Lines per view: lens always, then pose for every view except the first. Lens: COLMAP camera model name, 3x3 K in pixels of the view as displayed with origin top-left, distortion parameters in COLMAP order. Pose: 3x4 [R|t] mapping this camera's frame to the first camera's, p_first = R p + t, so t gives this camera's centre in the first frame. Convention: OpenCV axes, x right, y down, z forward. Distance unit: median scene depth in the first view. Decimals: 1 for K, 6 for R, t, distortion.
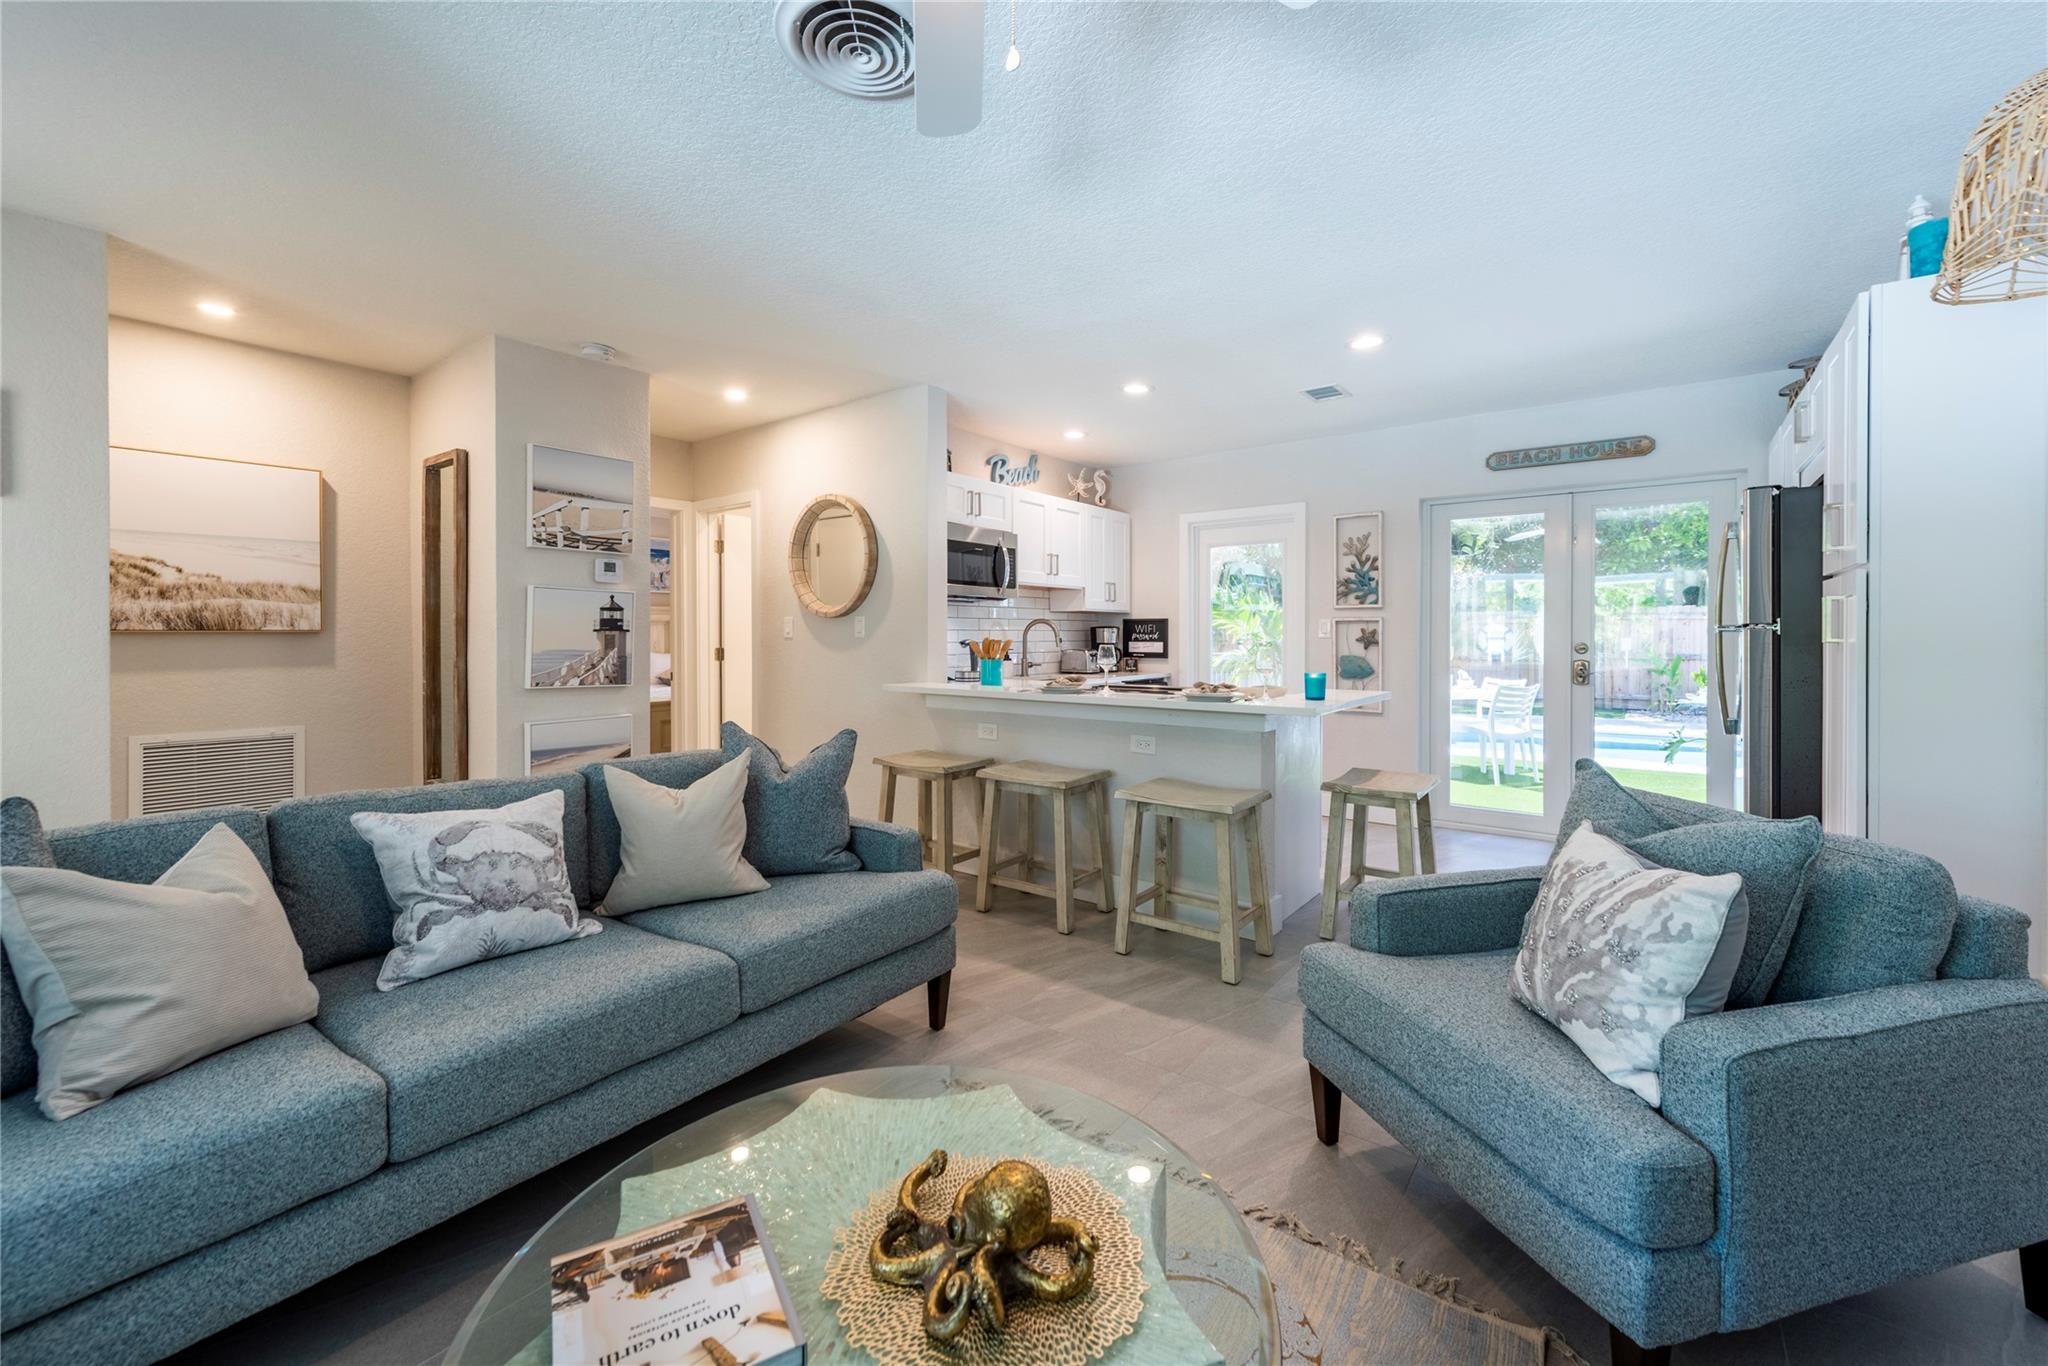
lens RADIAL K [[826.4, 0, 1040.5], [0, 826.4, 662.1], [0, 0, 1]] dist [0.019843, -0.000017]
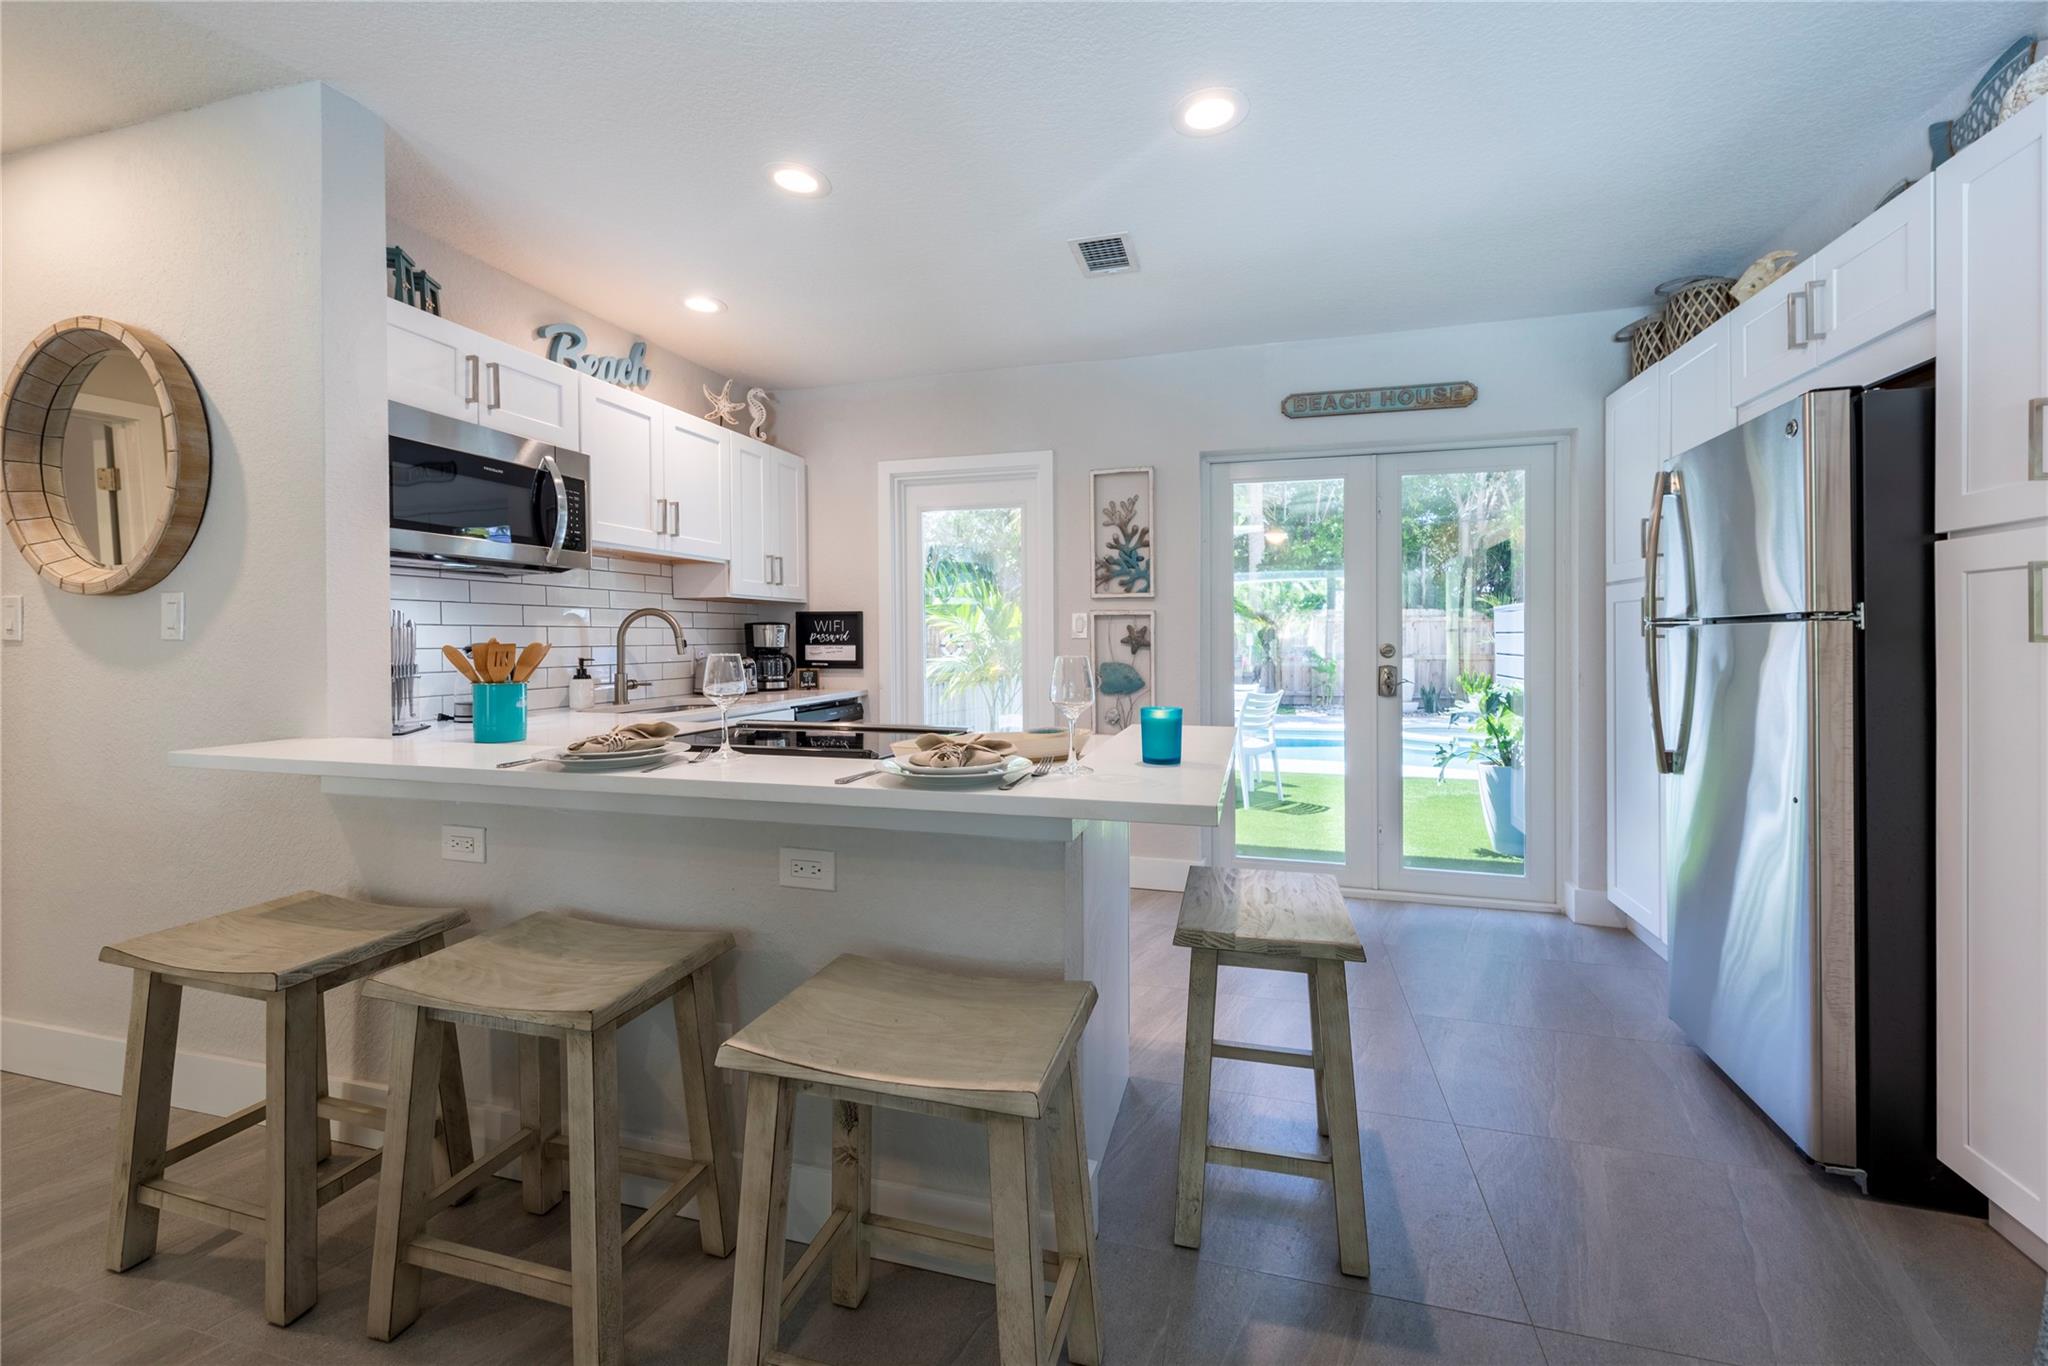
lens RADIAL K [[828.4, 0, 1033.3], [0, 828.4, 645.1], [0, 0, 1]] dist [0.001145, -0.000069]
pose [[0.938310, -0.005587, 0.345750, 0.055225], [0.013639, 0.999689, -0.020860, -0.009113], [-0.345526, 0.024289, 0.938095, 0.343086]]
